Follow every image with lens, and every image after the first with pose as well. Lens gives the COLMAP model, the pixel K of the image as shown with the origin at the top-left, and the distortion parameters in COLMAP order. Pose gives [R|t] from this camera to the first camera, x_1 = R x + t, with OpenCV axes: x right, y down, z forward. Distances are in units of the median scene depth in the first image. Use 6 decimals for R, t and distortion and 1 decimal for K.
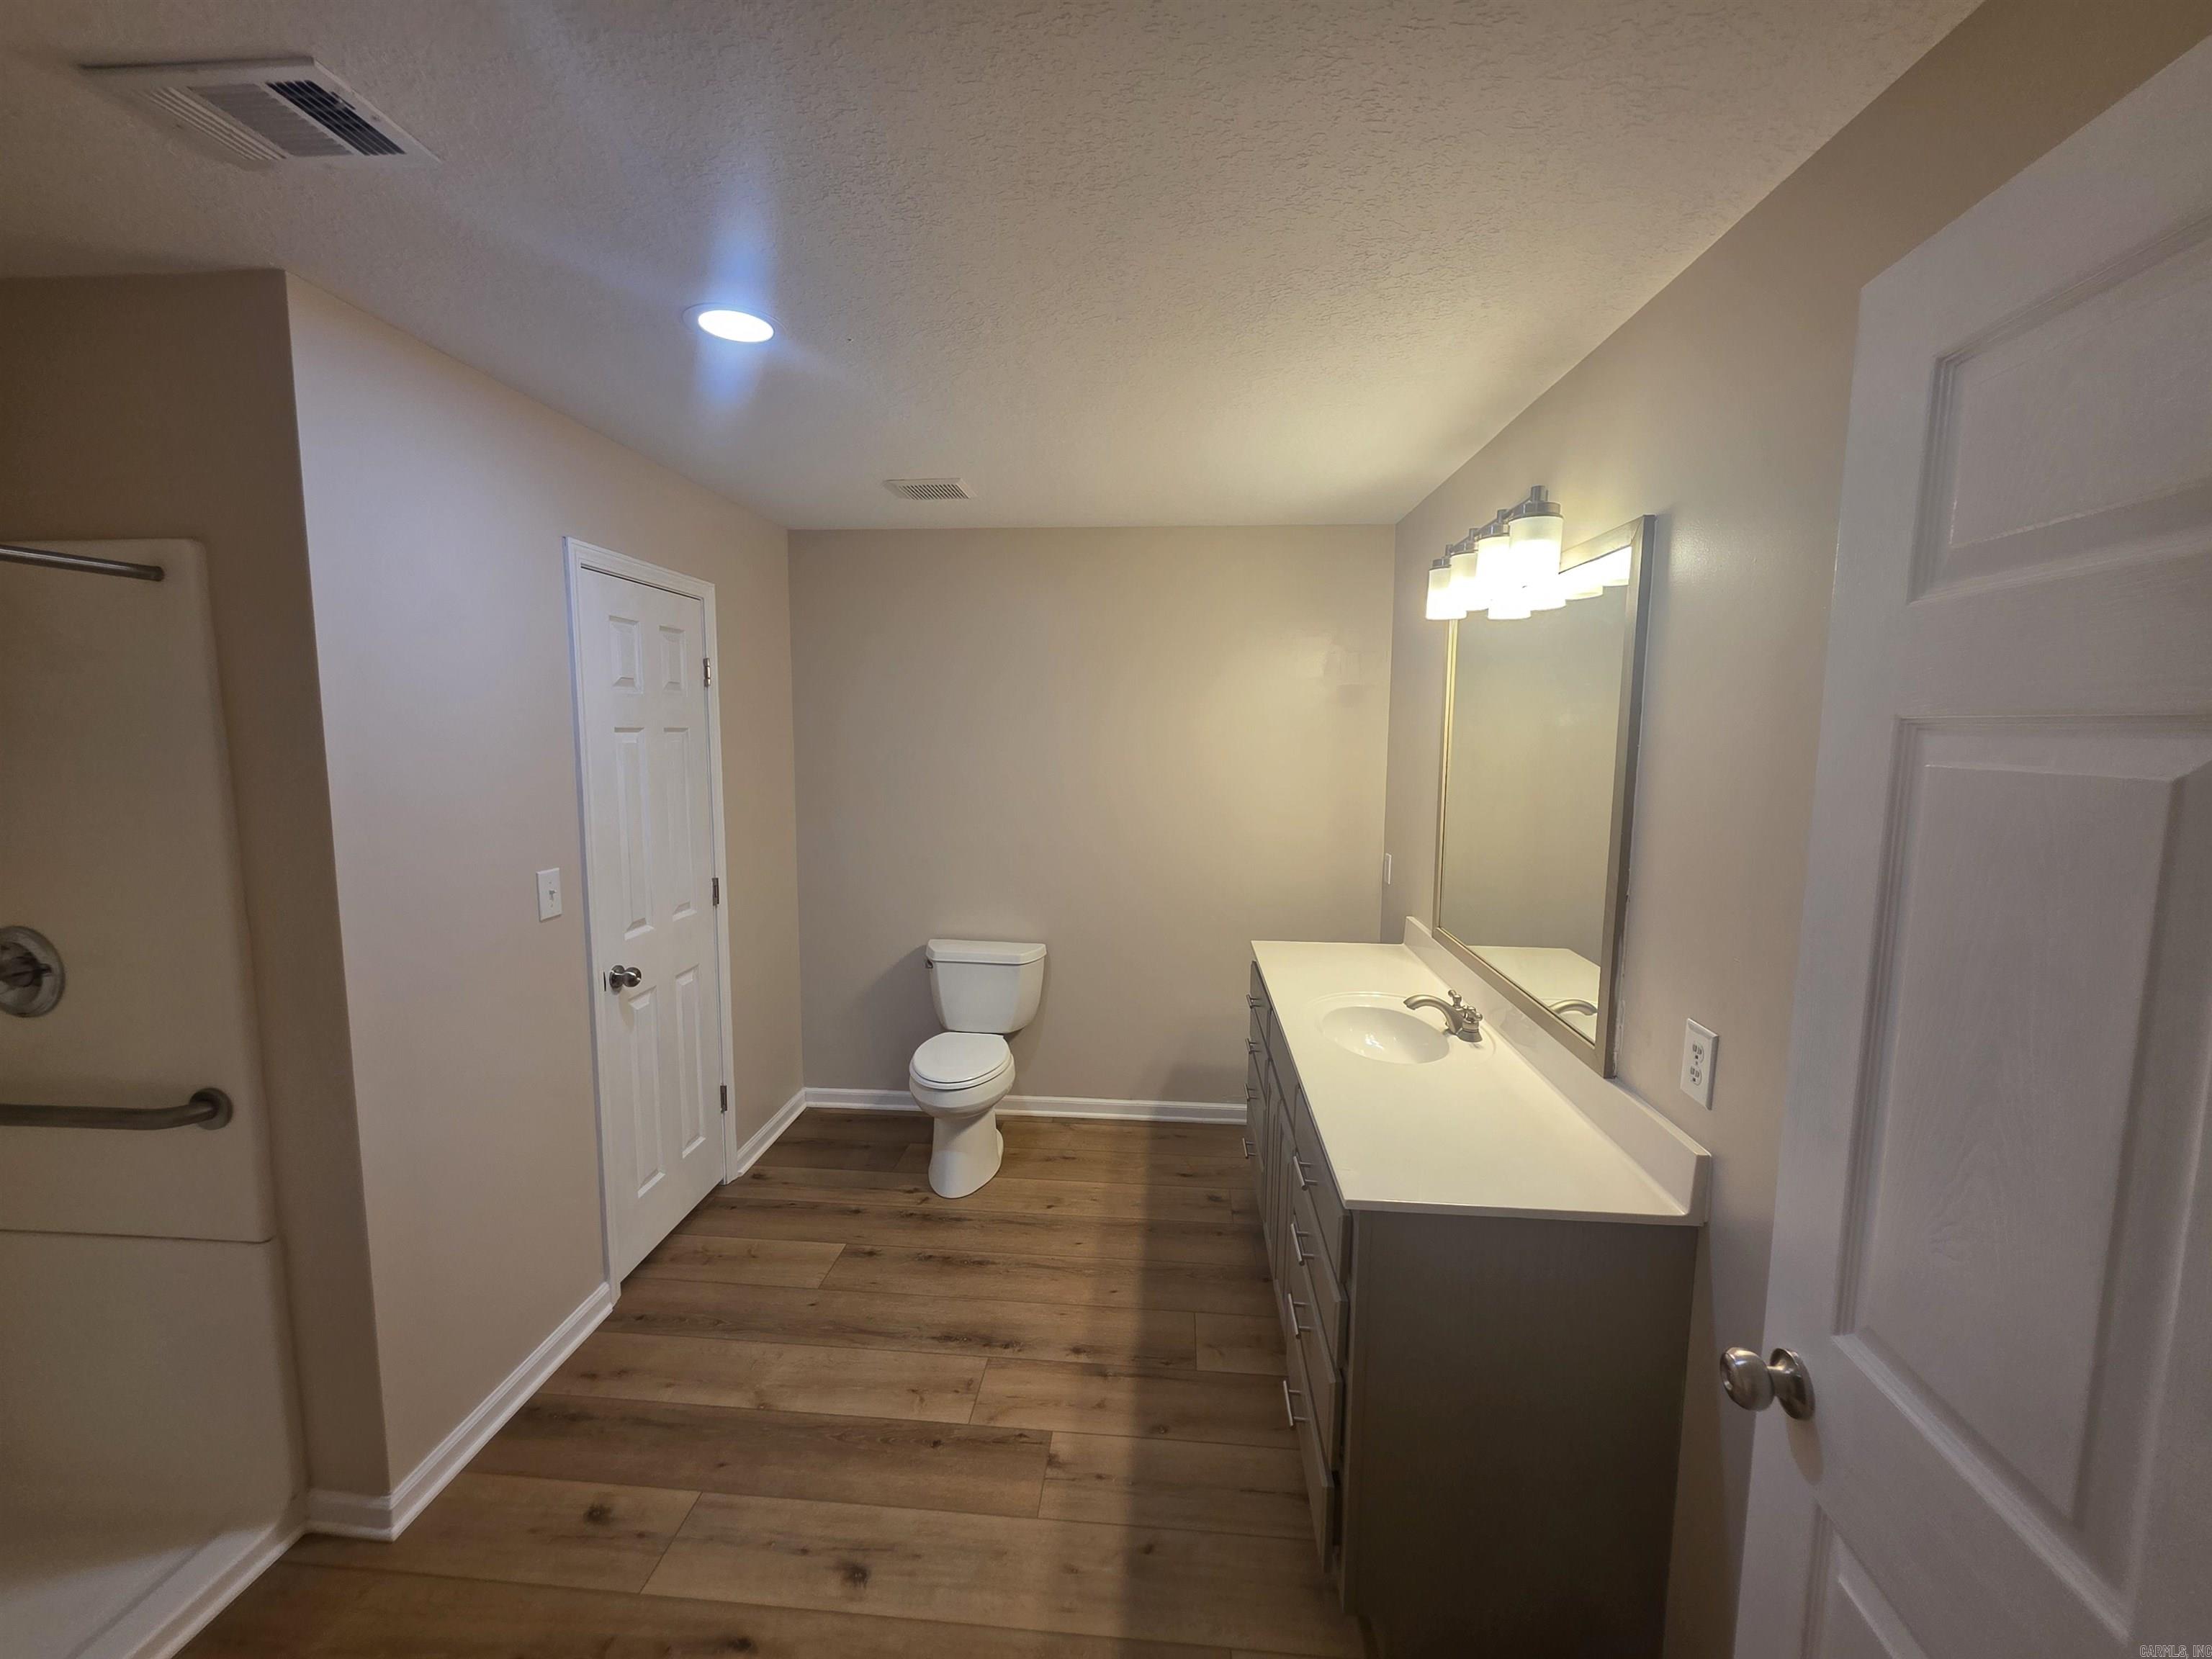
lens RADIAL K [[884.5, 0, 1103.6], [0, 884.5, 825.0], [0, 0, 1]] dist [0.004522, -0.000263]
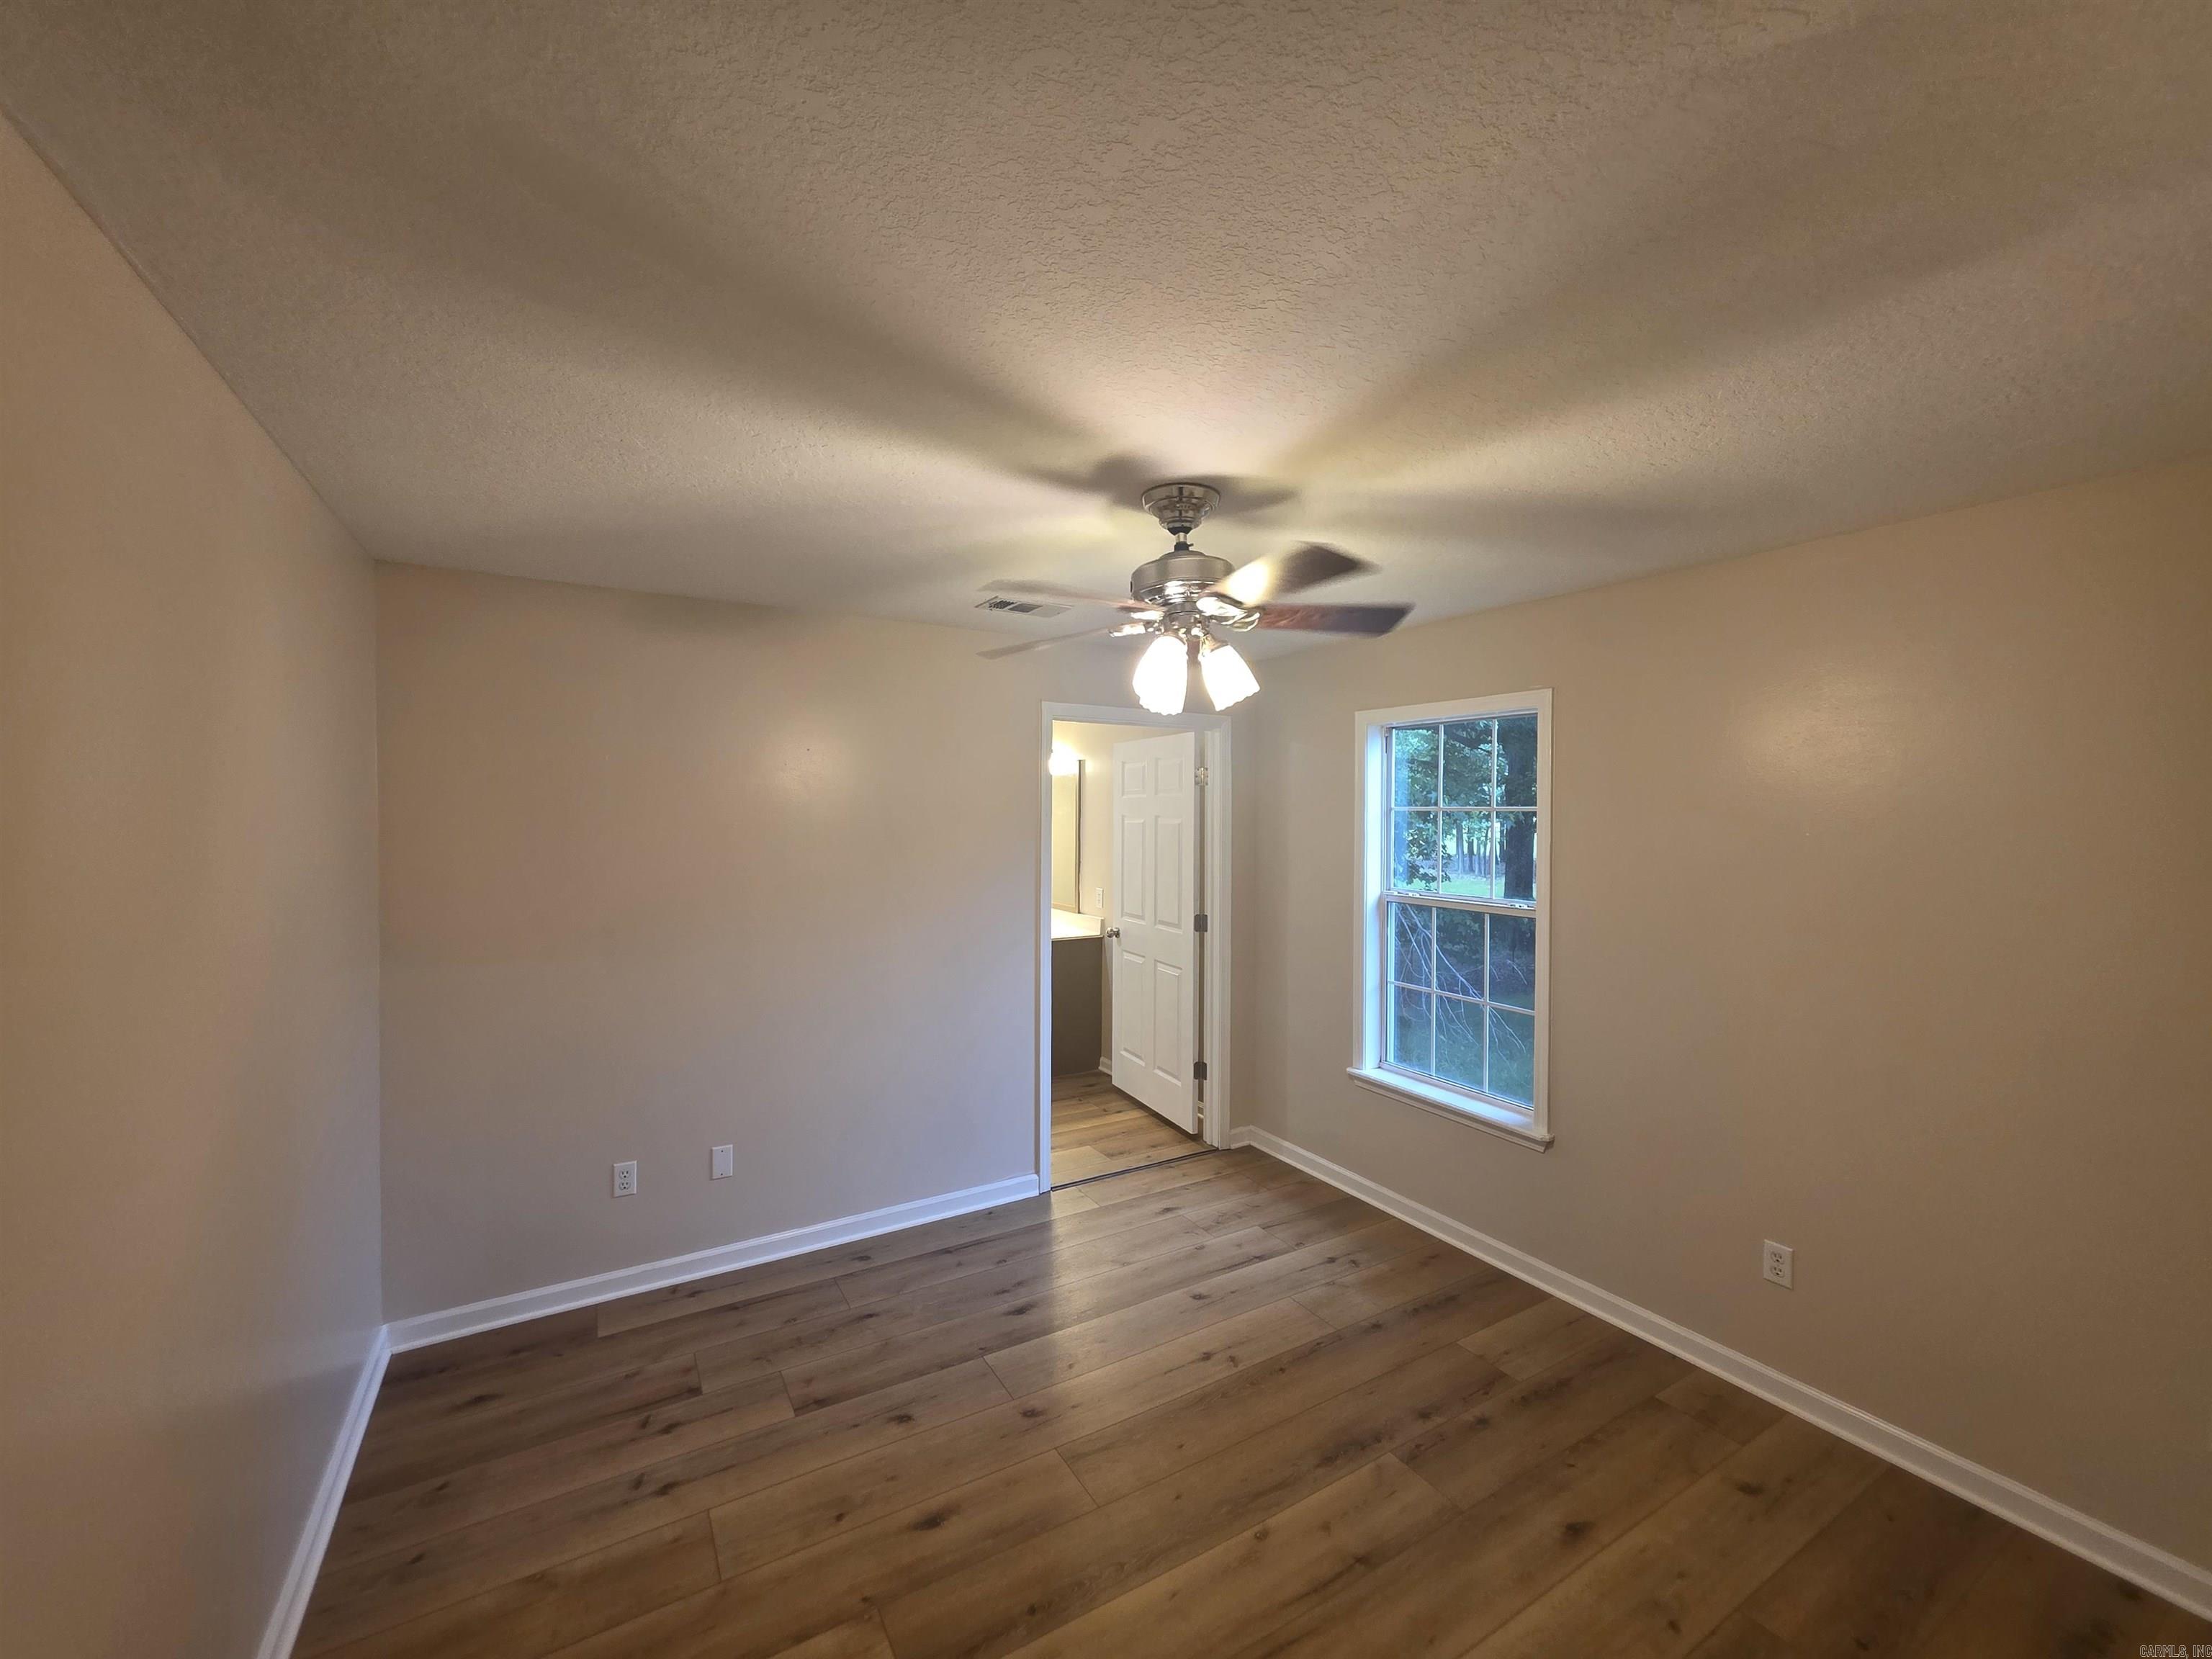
lens RADIAL K [[884.5, 0, 1103.6], [0, 884.5, 825.0], [0, 0, 1]] dist [0.004522, -0.000263]
pose [[0.818353, -0.015028, 0.574520, -1.614336], [0.061000, 0.996282, -0.060829, 0.188575], [-0.571470, 0.084826, 0.816227, -2.312912]]
